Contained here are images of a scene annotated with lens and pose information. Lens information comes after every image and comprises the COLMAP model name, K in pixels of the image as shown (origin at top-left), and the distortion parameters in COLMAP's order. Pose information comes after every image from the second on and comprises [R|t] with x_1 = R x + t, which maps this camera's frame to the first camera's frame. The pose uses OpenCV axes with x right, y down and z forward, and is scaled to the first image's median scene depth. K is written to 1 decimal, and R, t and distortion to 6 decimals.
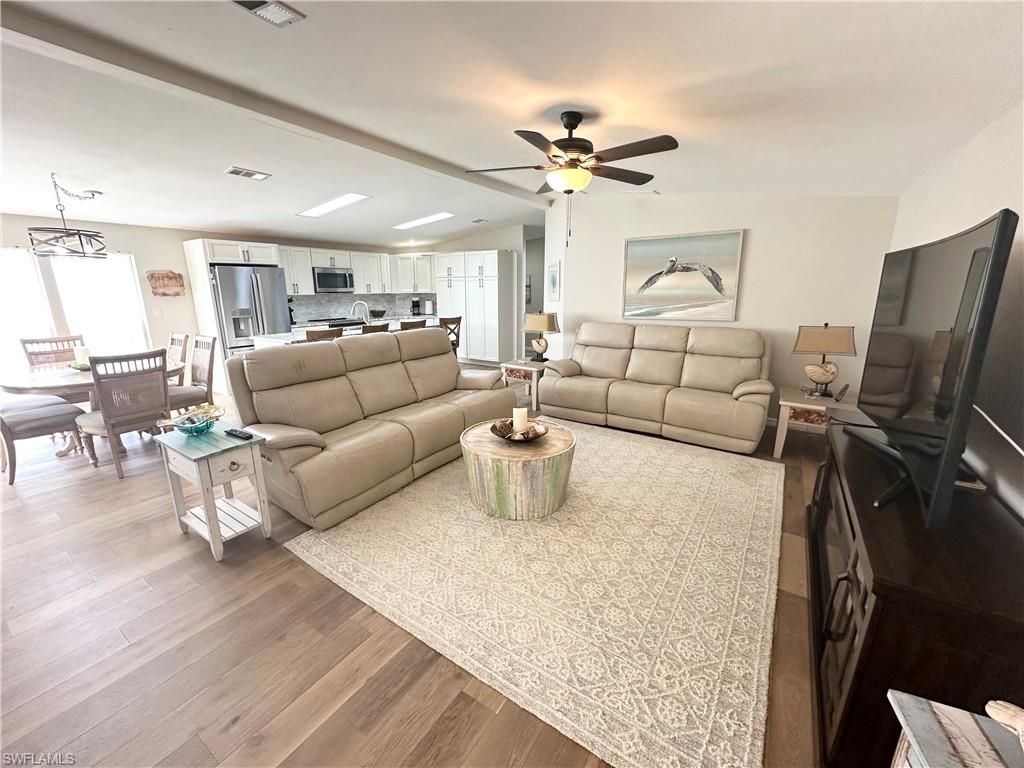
lens RADIAL K [[411.1, 0, 510.6], [0, 411.1, 381.5], [0, 0, 1]] dist [-0.003128, 0.001100]
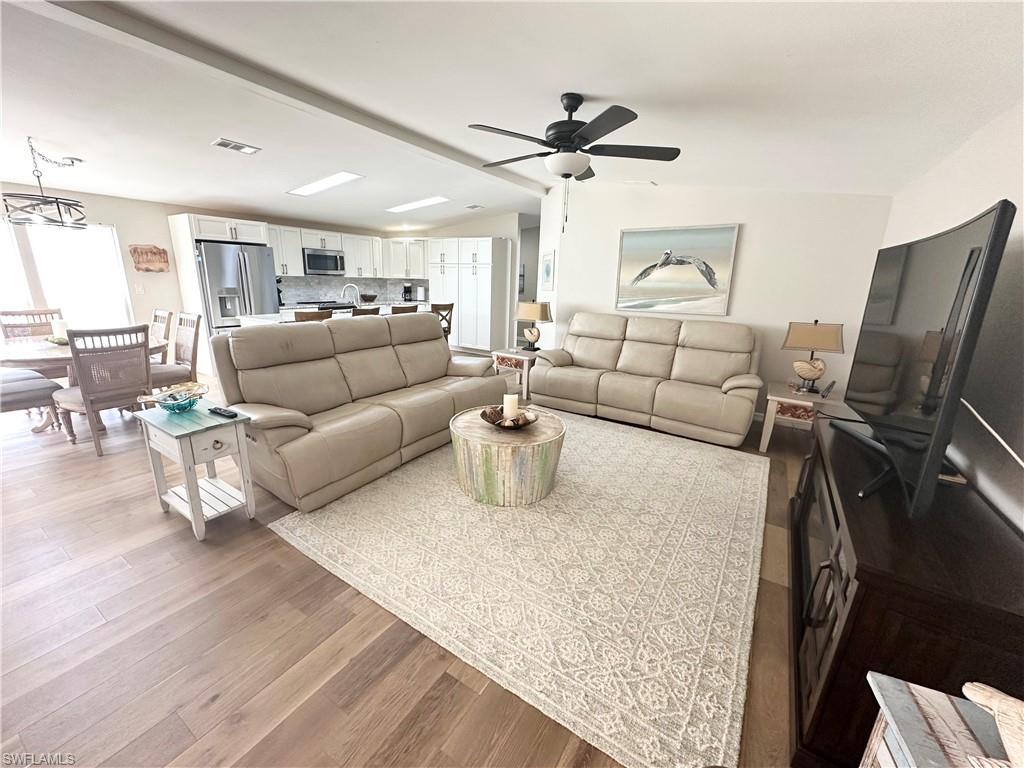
lens RADIAL K [[411.1, 0, 510.2], [0, 411.1, 382.1], [0, 0, 1]] dist [-0.003128, 0.001100]
pose [[0.999335, 0.028053, 0.023284, -0.002142], [-0.028562, 0.999354, 0.021815, 0.011162], [-0.022656, -0.022466, 0.999491, 0.006453]]
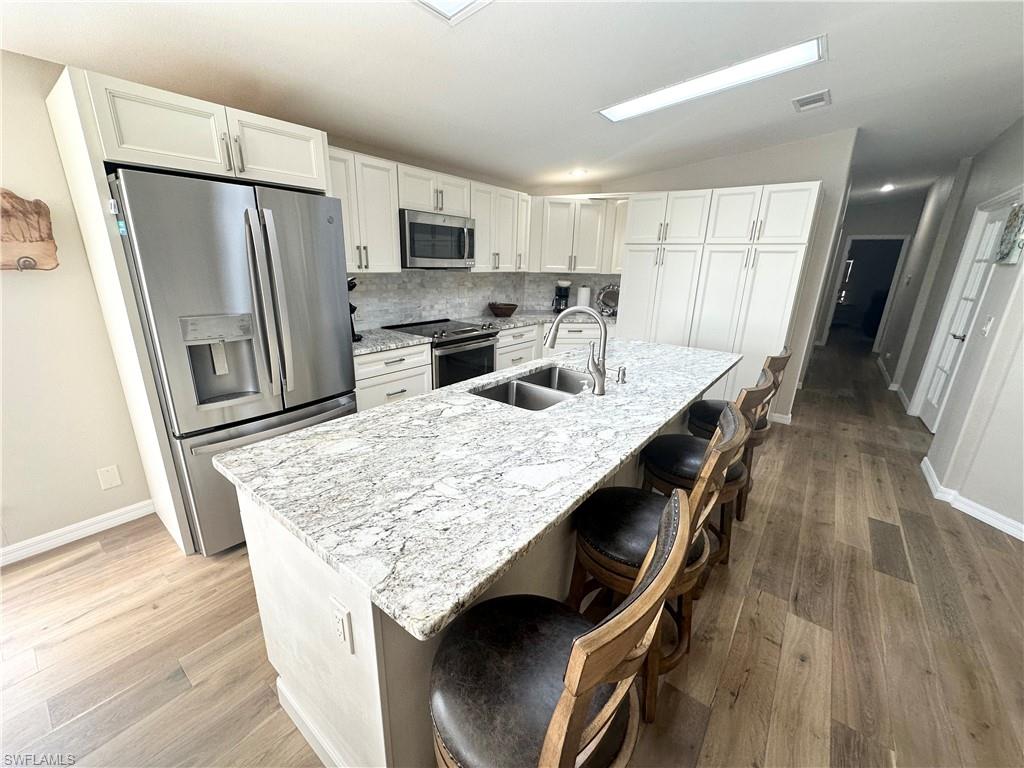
lens RADIAL K [[411.1, 0, 513.2], [0, 411.1, 383.8], [0, 0, 1]] dist [-0.003128, 0.001100]
pose [[0.996414, 0.053792, -0.065318, -0.636452], [-0.049352, 0.996479, 0.067773, -0.253210], [0.068733, -0.064306, 0.995560, 1.105404]]
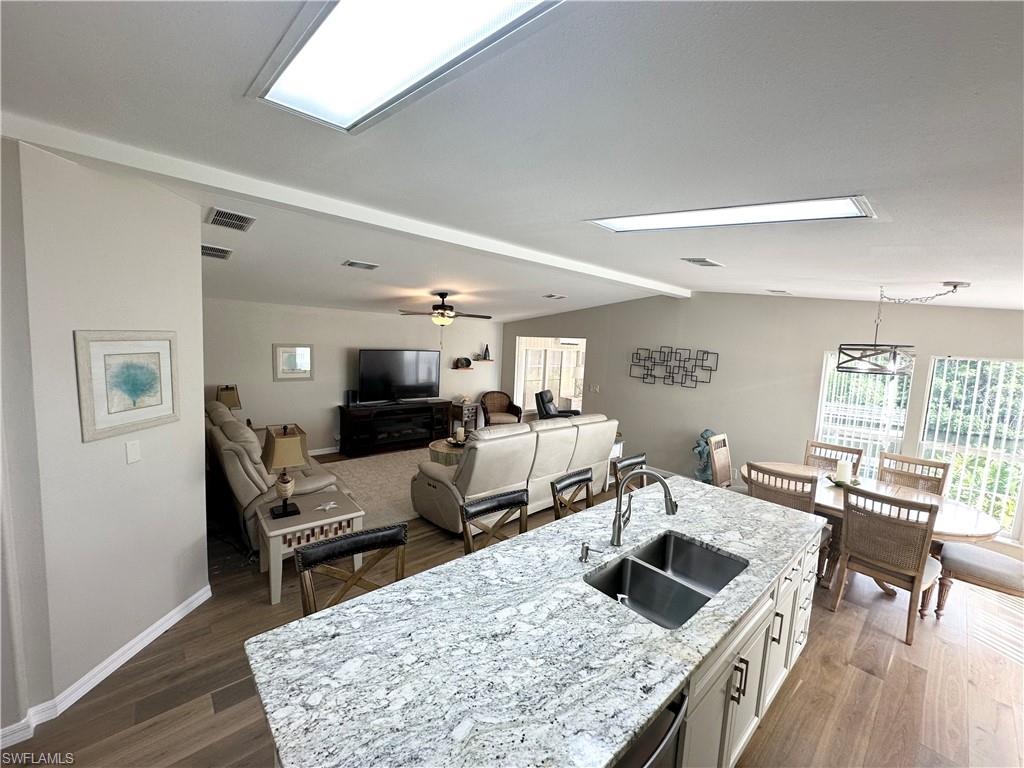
lens RADIAL K [[411.1, 0, 508.1], [0, 411.1, 387.5], [0, 0, 1]] dist [-0.003128, 0.001100]
pose [[-0.963721, -0.064855, 0.258912, -0.548668], [0.021430, 0.948098, 0.317255, -0.604090], [-0.266050, 0.311294, -0.912312, 2.144565]]
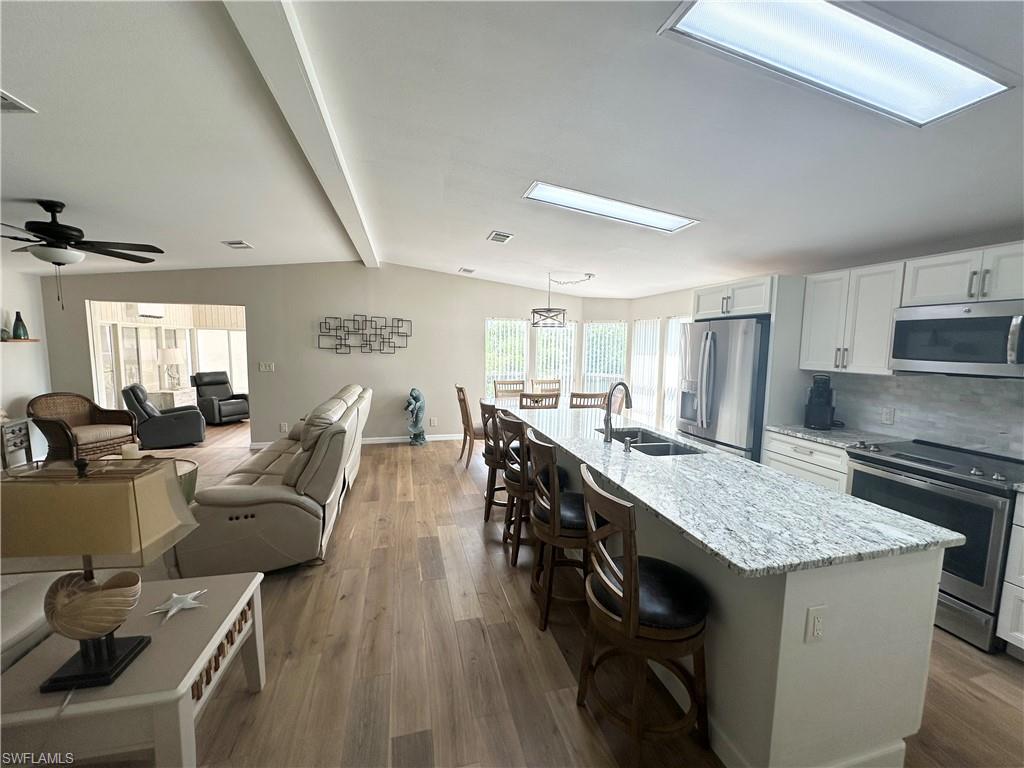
lens RADIAL K [[411.1, 0, 510.0], [0, 411.1, 387.6], [0, 0, 1]] dist [-0.003128, 0.001100]
pose [[-0.672473, 0.077616, -0.736041, 0.130054], [-0.175105, 0.949568, 0.260114, -0.477888], [0.719110, 0.303804, -0.624968, 1.970912]]
